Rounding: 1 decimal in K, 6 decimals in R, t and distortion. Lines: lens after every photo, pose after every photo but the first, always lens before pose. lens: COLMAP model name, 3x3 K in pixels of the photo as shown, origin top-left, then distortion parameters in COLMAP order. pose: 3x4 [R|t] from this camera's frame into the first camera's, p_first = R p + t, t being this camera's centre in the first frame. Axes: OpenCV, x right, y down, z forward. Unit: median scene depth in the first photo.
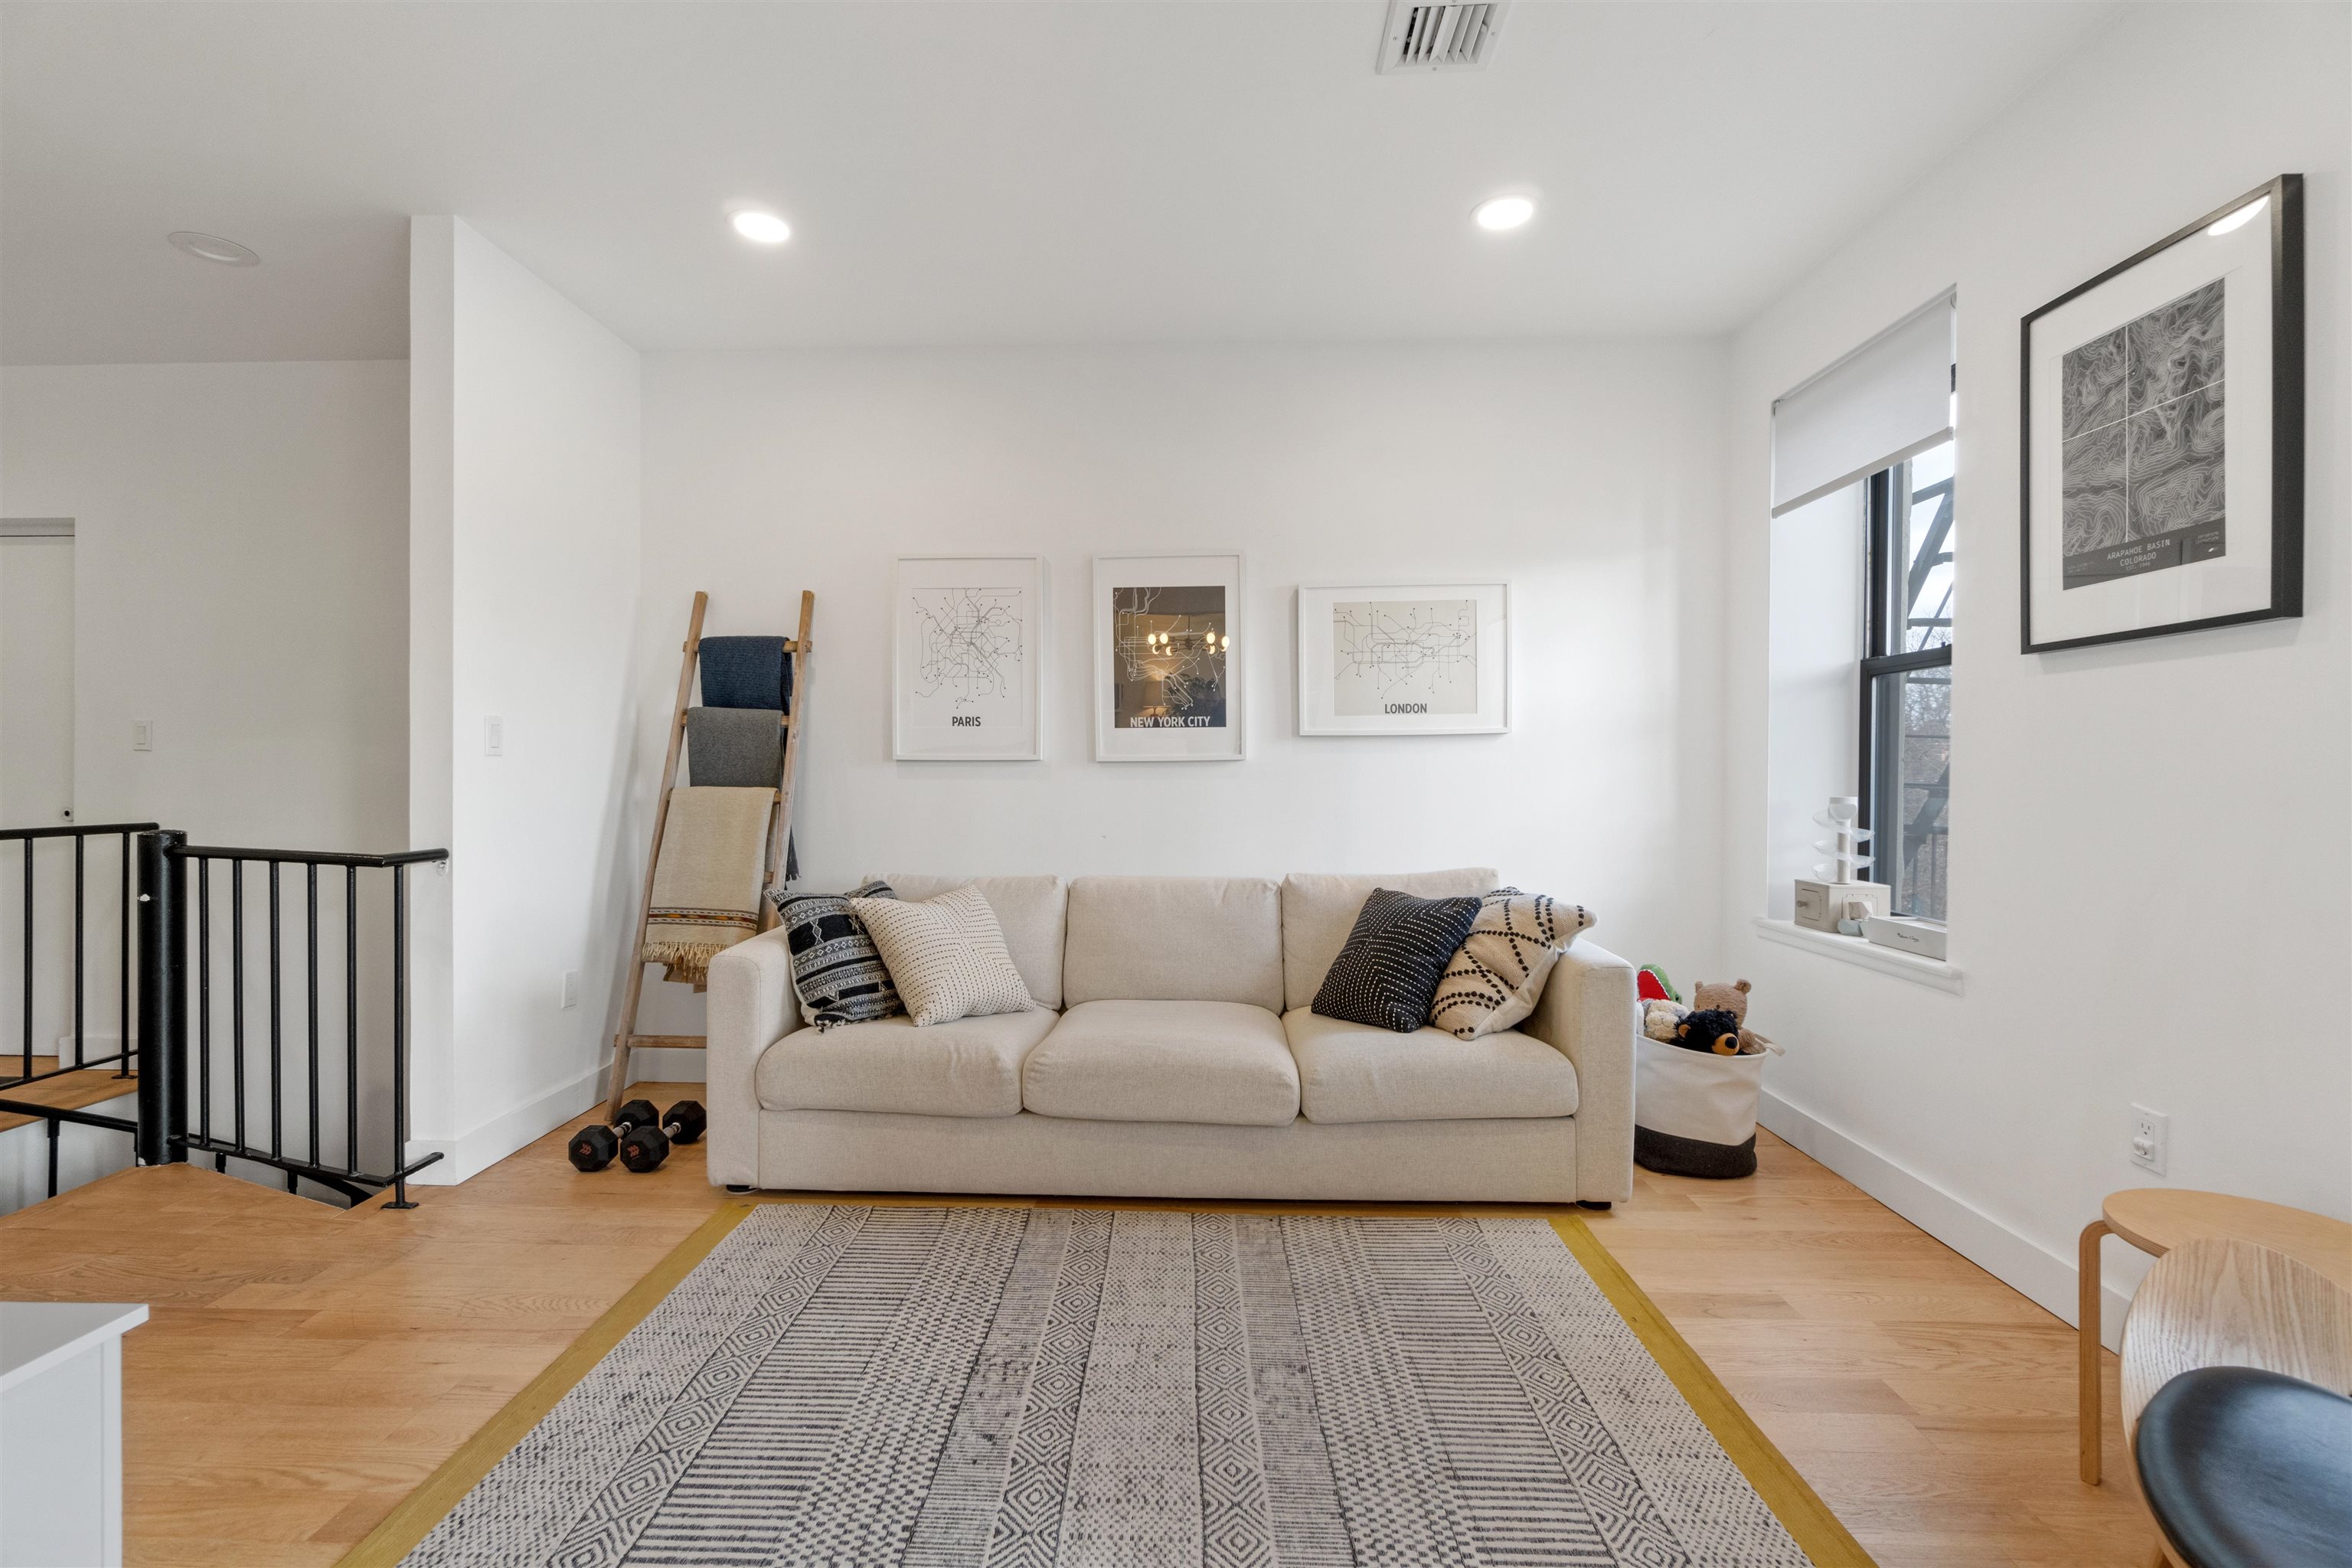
lens RADIAL K [[1020.7, 0, 1177.1], [0, 1020.7, 776.7], [0, 0, 1]] dist [-0.006330, 0.002468]
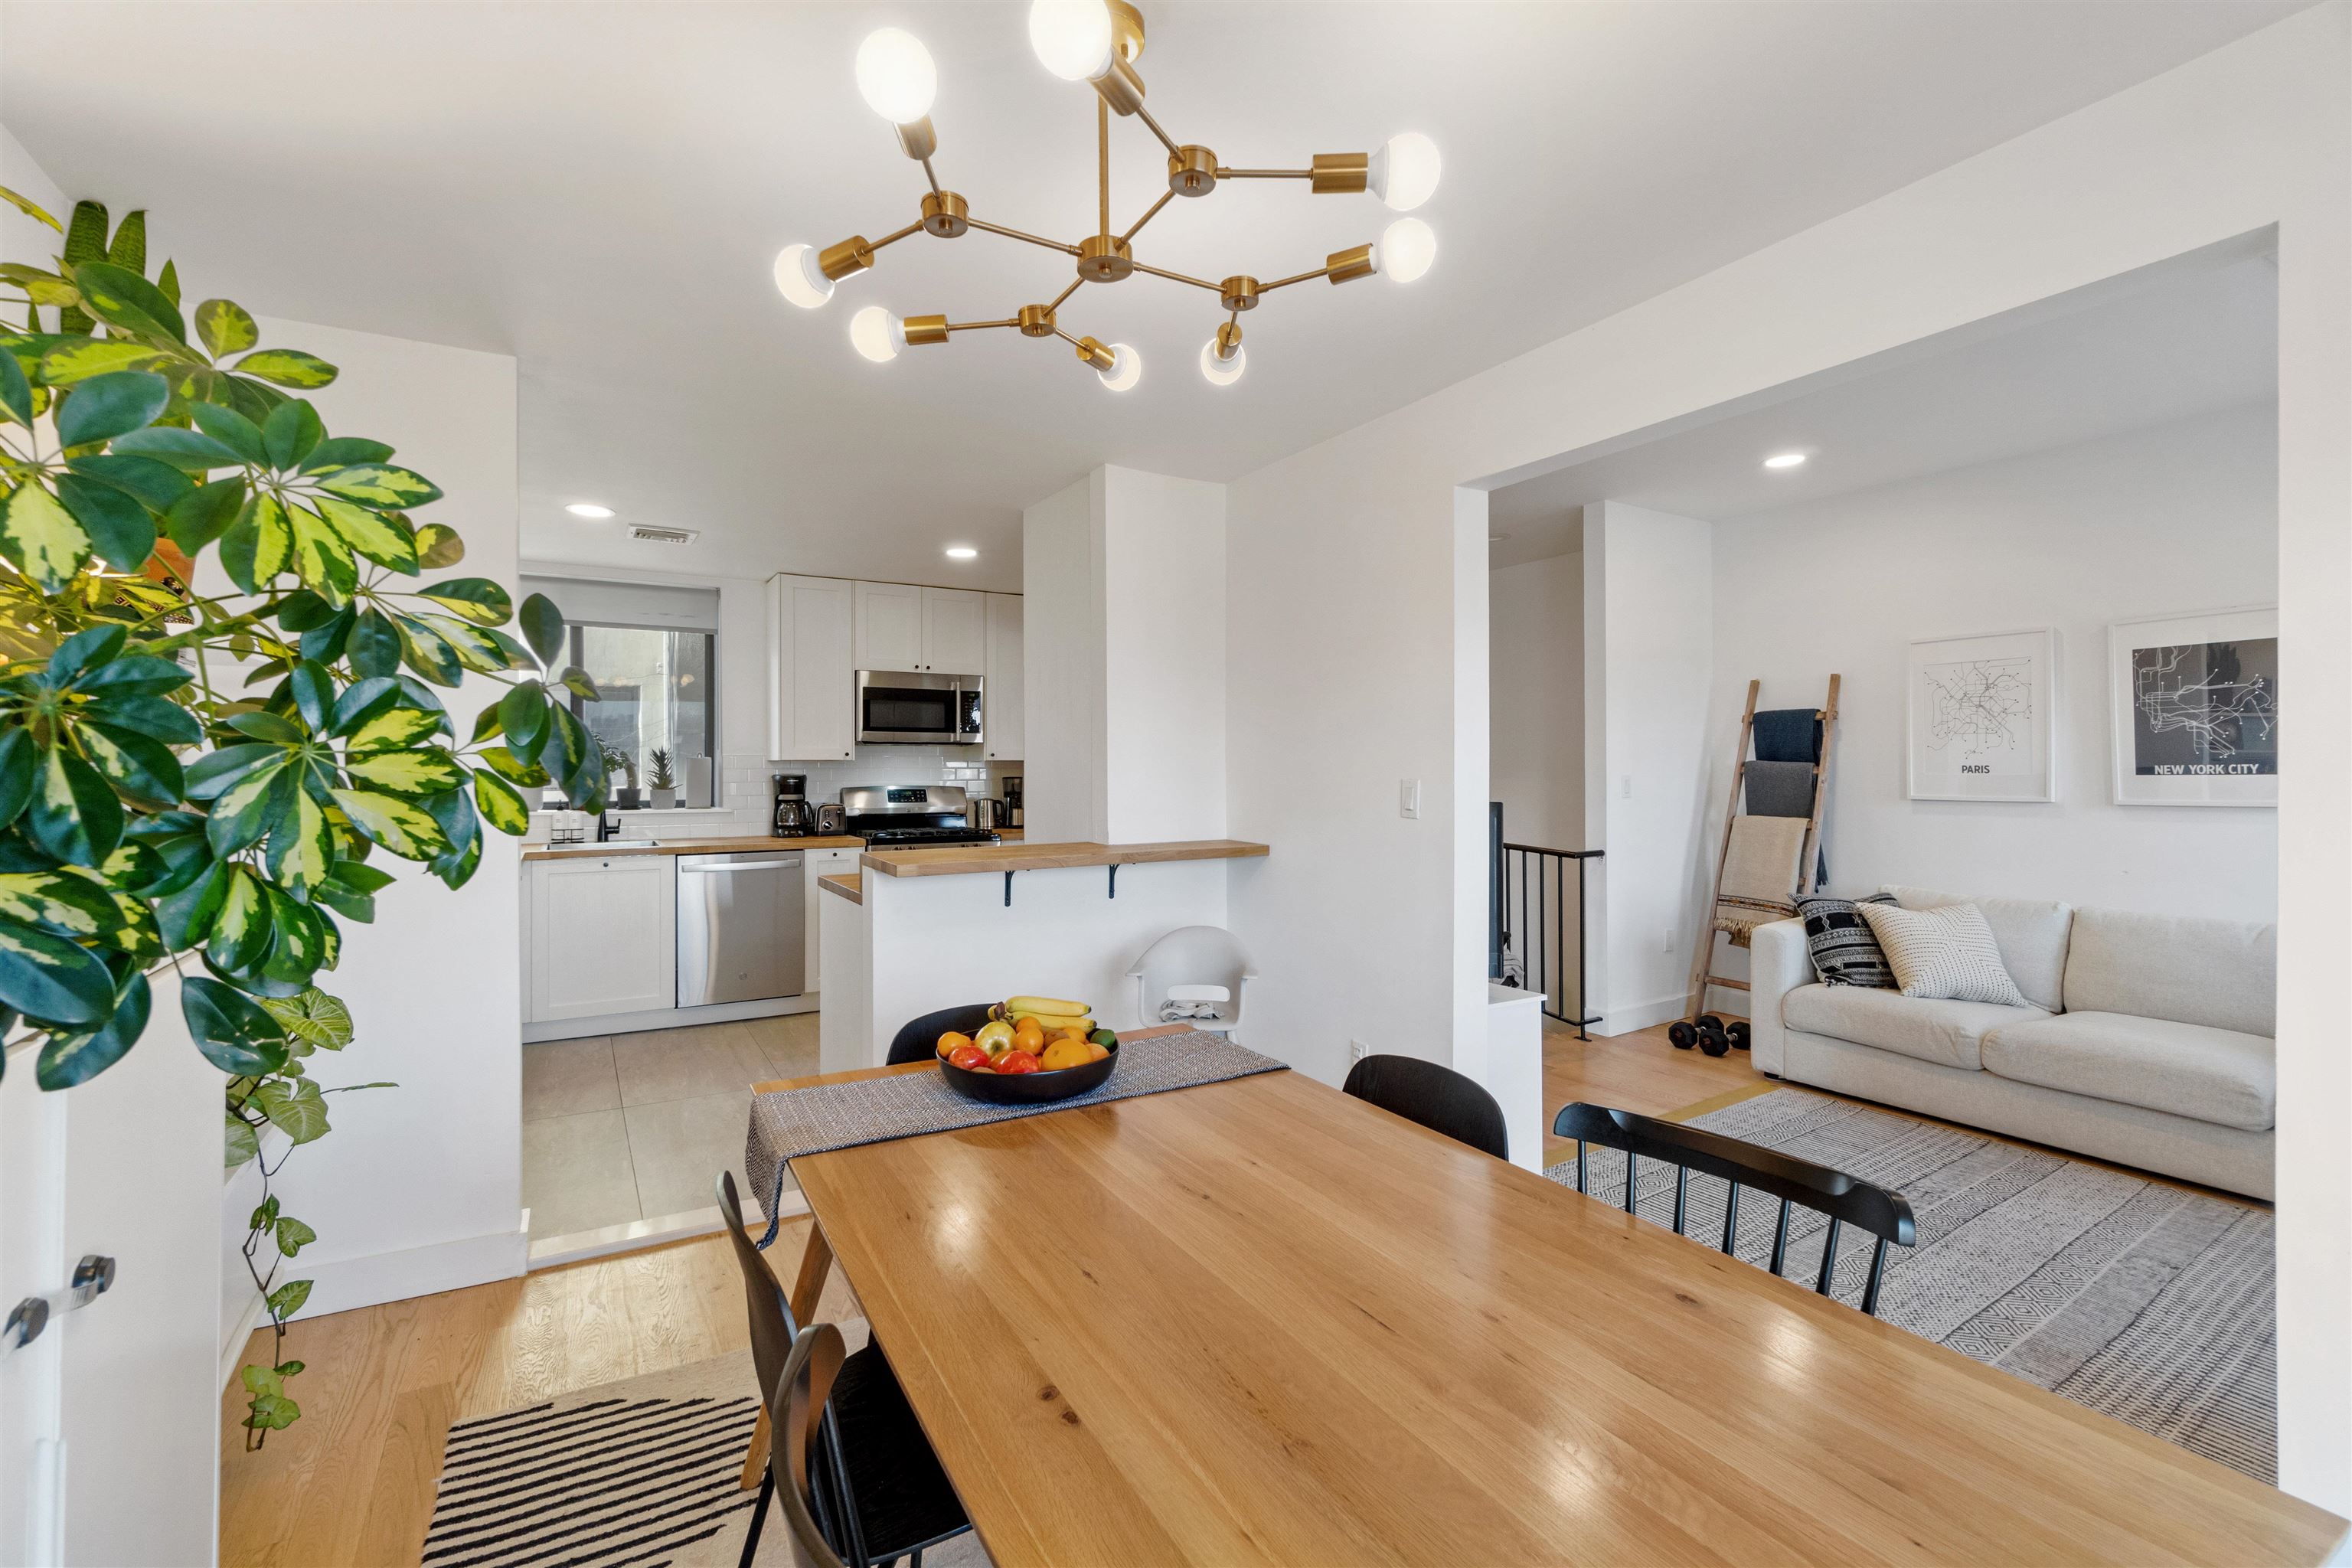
lens RADIAL K [[1020.7, 0, 1175.2], [0, 1020.7, 769.3], [0, 0, 1]] dist [-0.006330, 0.002468]
pose [[0.552479, -0.003427, -0.833520, 0.333010], [0.001972, 0.999994, -0.002805, -0.062047], [0.833524, -0.000094, 0.552482, -0.569485]]
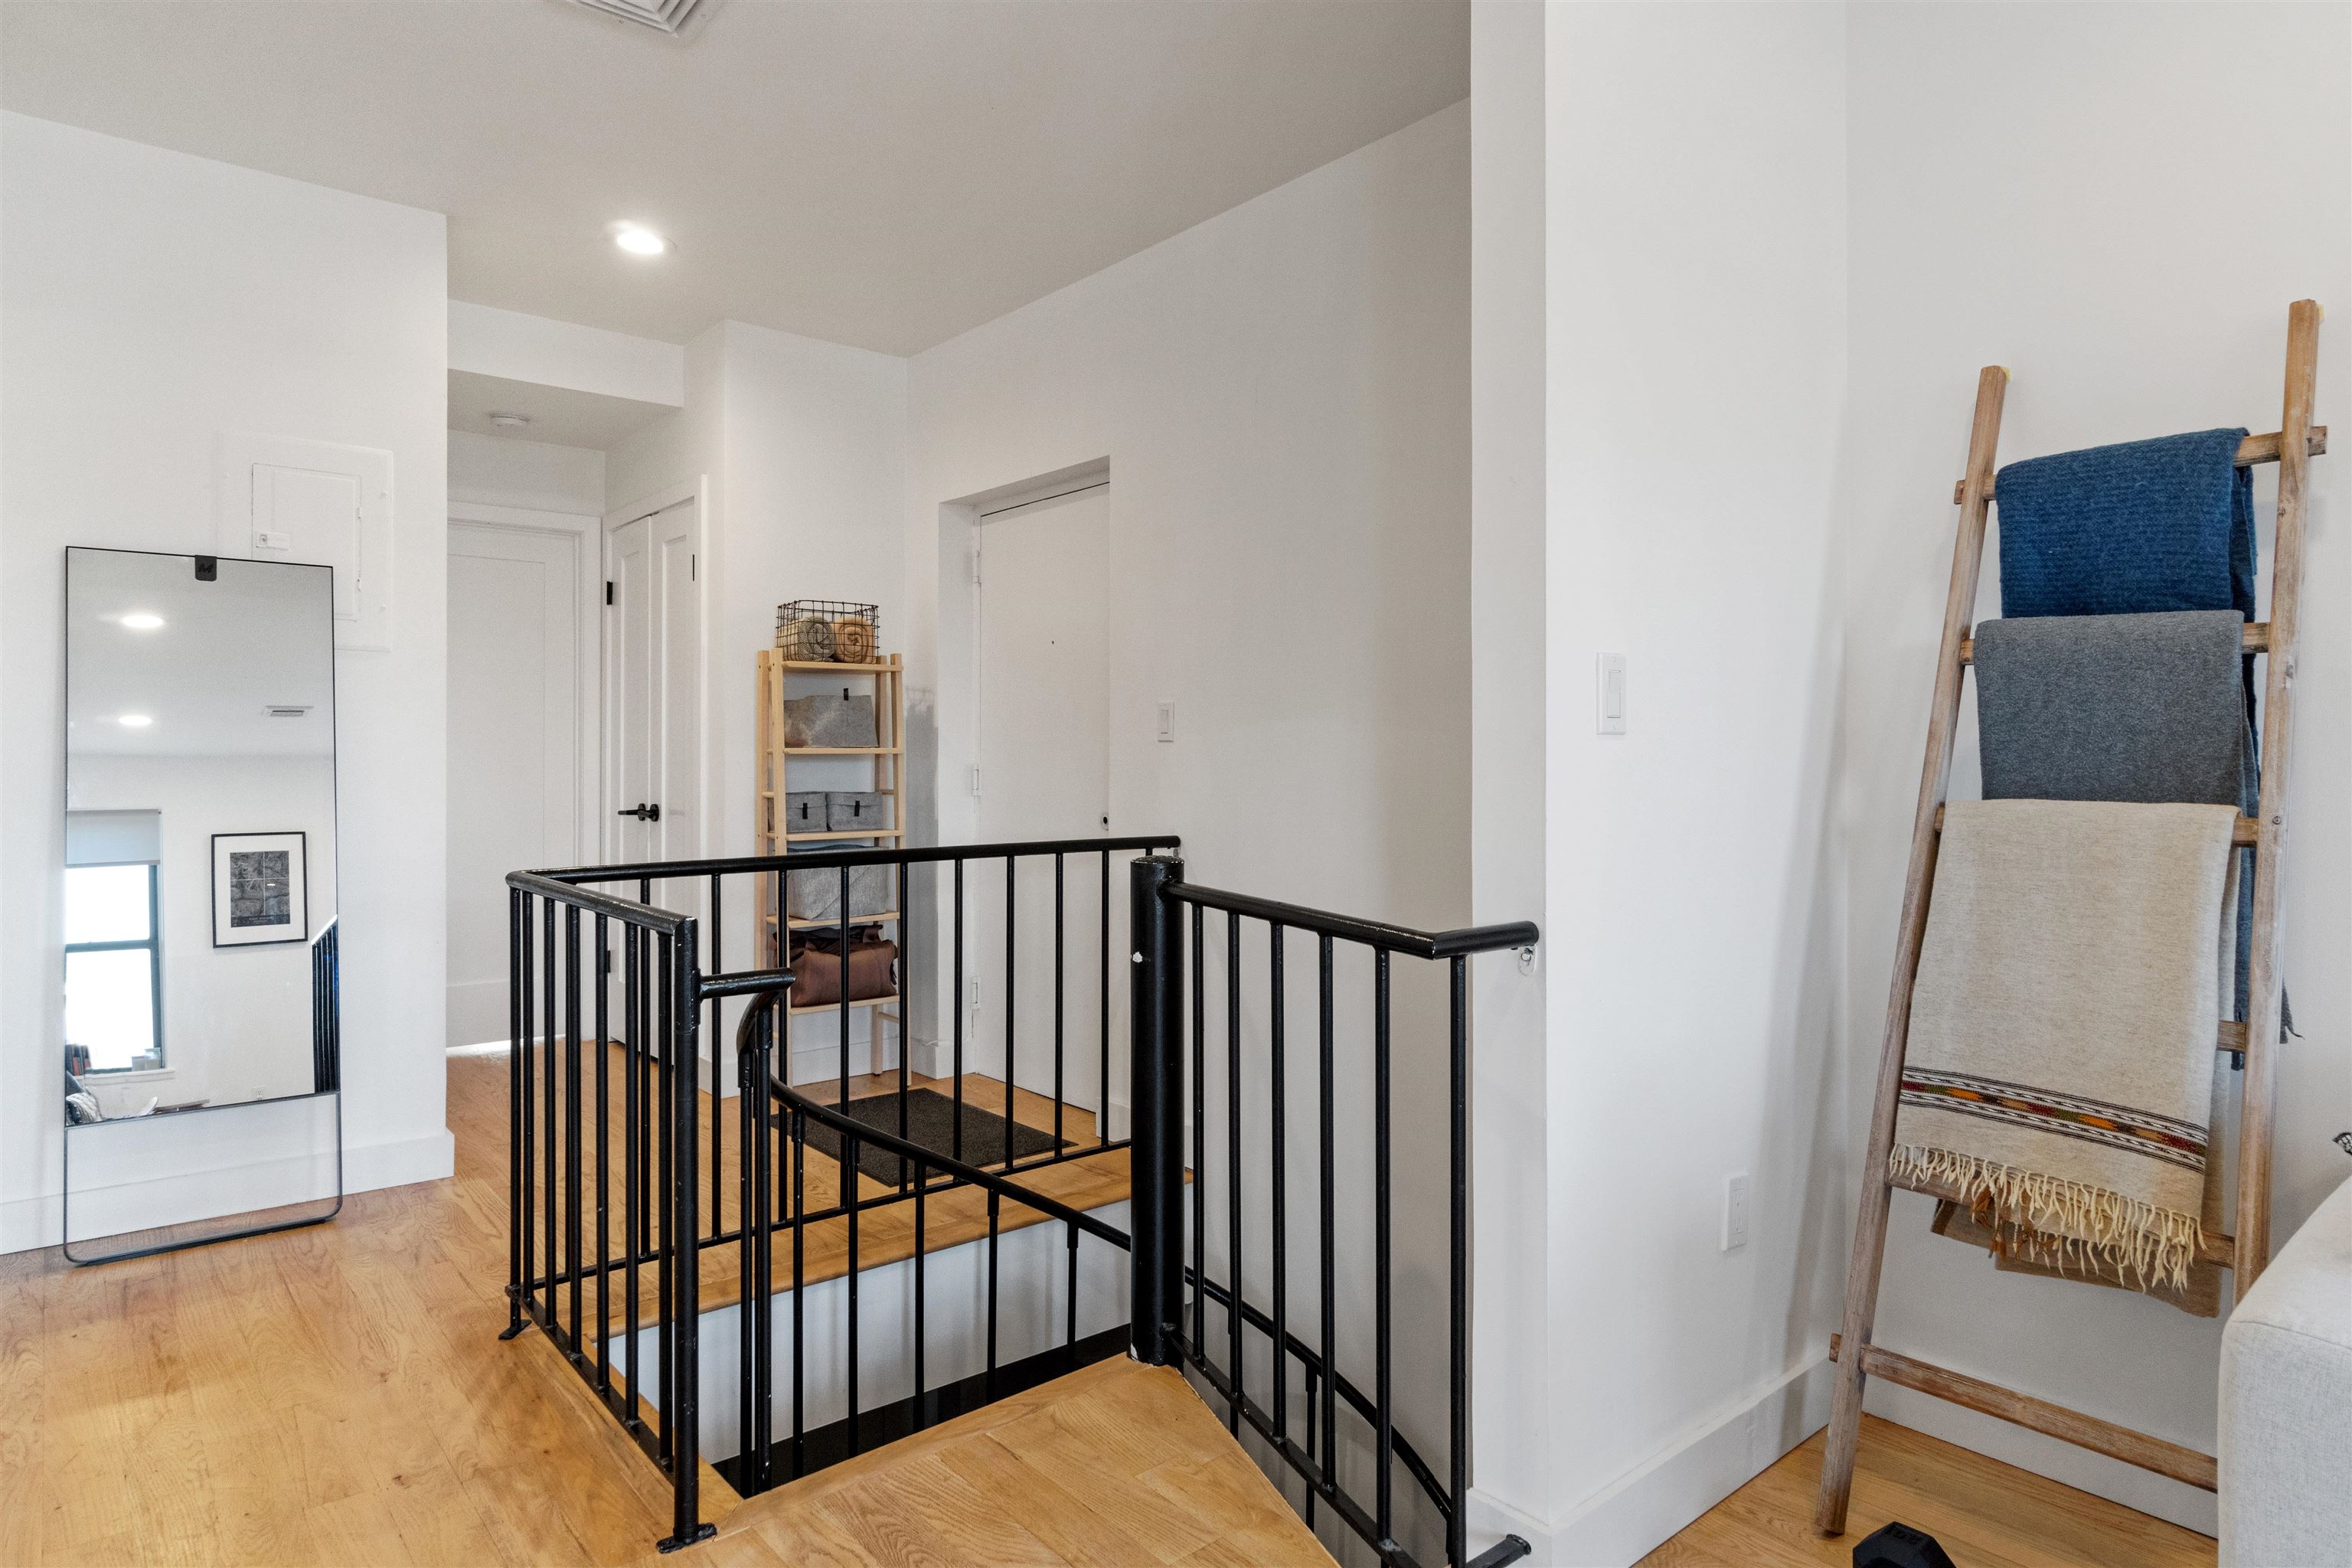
lens RADIAL K [[1293.5, 0, 1155.4], [0, 1293.5, 774.0], [0, 0, 1]] dist [-0.016339, -0.000231]
pose [[0.657968, 0.000217, -0.753046, -0.333664], [0.001610, 0.999997, 0.001695, -0.003078], [0.753044, -0.002328, 0.657966, 0.408479]]
